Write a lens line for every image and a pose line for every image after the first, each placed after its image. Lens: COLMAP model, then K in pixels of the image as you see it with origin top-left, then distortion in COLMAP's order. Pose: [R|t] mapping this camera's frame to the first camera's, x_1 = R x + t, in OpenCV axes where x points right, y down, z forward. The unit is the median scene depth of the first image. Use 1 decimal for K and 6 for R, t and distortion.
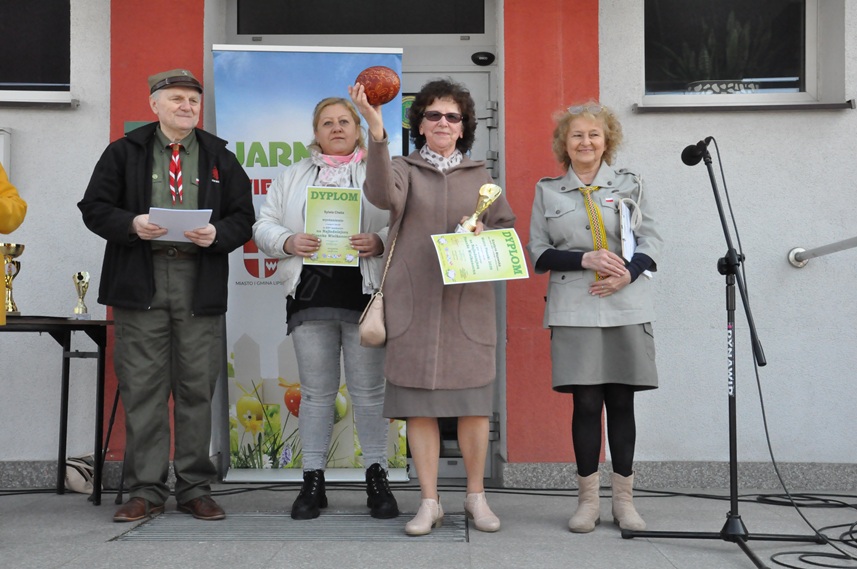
lens RADIAL K [[973.7, 0, 431.6], [0, 973.7, 291.5], [0, 0, 1]] dist [-0.004681, 0.333777]
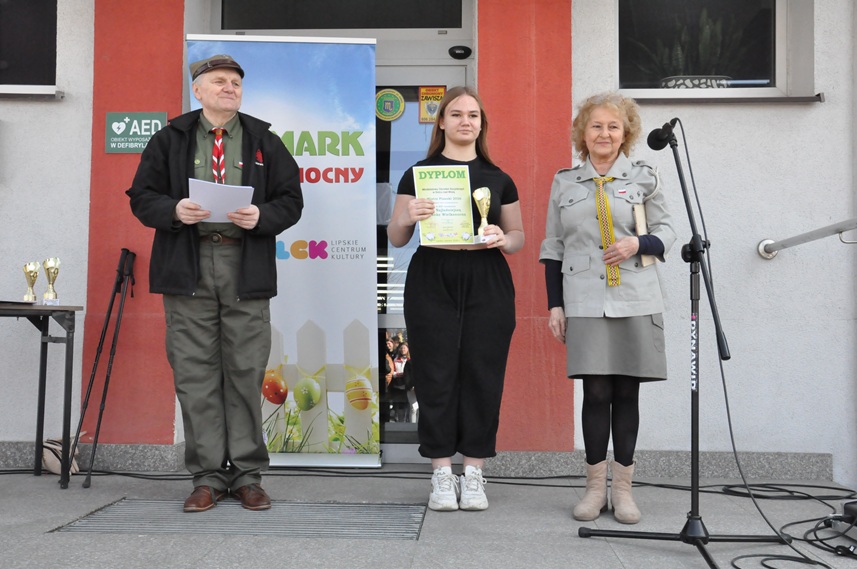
lens RADIAL K [[846.0, 0, 432.9], [0, 846.0, 292.6], [0, 0, 1]] dist [-0.066799, 0.240953]
pose [[0.999718, 0.007500, -0.022516, 0.050596], [-0.007292, 0.999930, 0.009313, 0.004426], [0.022584, -0.009146, 0.999703, 0.127354]]
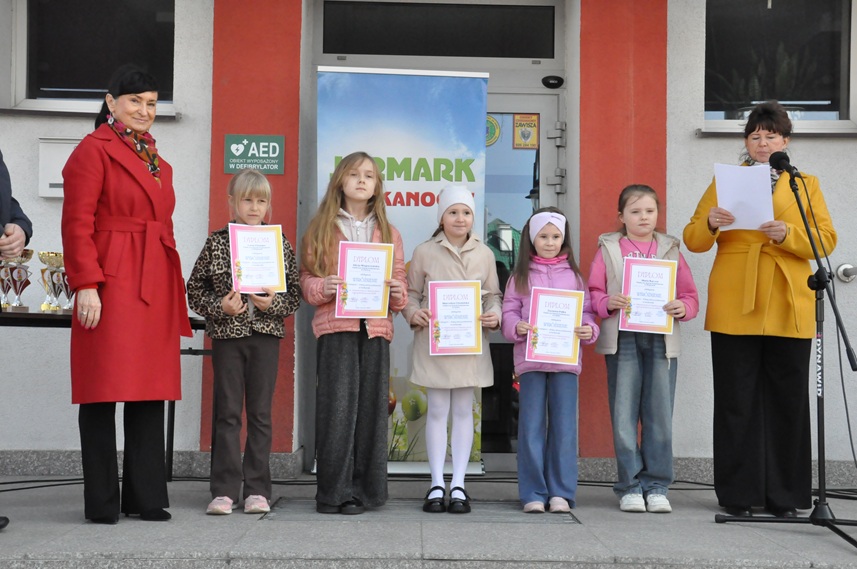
lens RADIAL K [[1002.5, 0, 432.8], [0, 1002.5, 289.2], [0, 0, 1]] dist [0.009210, 0.372808]
pose [[0.998751, 0.017199, 0.046918, -0.139812], [-0.017038, 0.999847, -0.003837, -0.004336], [-0.046977, 0.003033, 0.998891, -0.108783]]
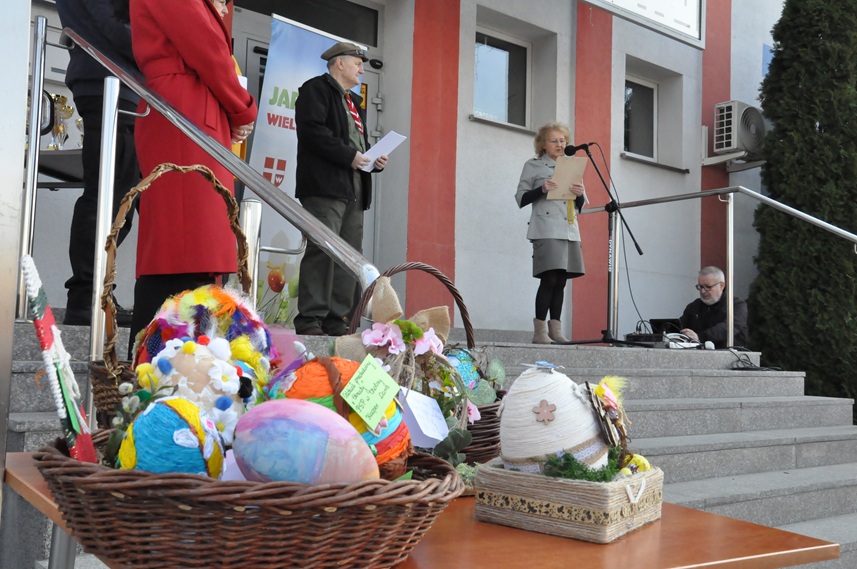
lens RADIAL K [[879.7, 0, 427.8], [0, 879.7, 303.3], [0, 0, 1]] dist [-0.124569, 0.312155]
pose [[0.769087, 0.056510, 0.636641, -0.791000], [-0.066016, 0.997780, -0.008817, 0.147895], [-0.635726, -0.035248, 0.771110, -0.110108]]
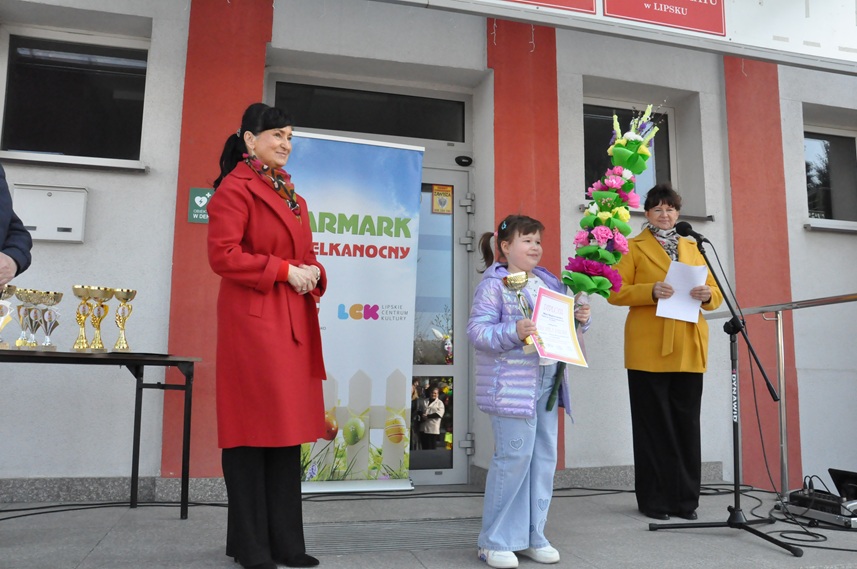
lens RADIAL K [[703.8, 0, 431.4], [0, 703.8, 288.3], [0, 0, 1]] dist [-0.129265, 0.113513]
pose [[0.960102, 0.043488, 0.276249, -0.266907], [-0.026347, 0.997507, -0.065460, -0.004819], [-0.278407, 0.055570, 0.958854, 0.125022]]
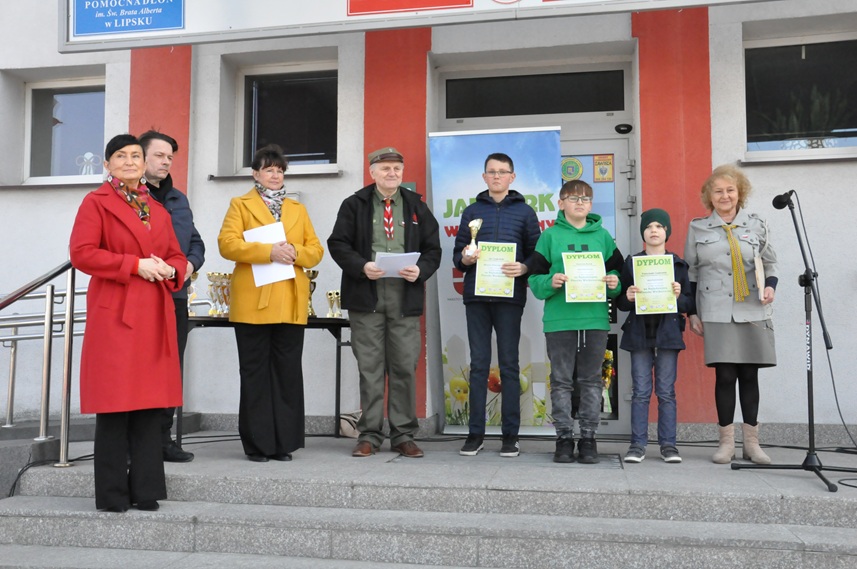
lens RADIAL K [[829.6, 0, 433.6], [0, 829.6, 289.0], [0, 0, 1]] dist [-0.075213, 0.239832]
pose [[0.987603, -0.010357, -0.156629, -0.034731], [0.008950, 0.999913, -0.009681, -0.004912], [0.156715, 0.008159, 0.987610, -0.206046]]
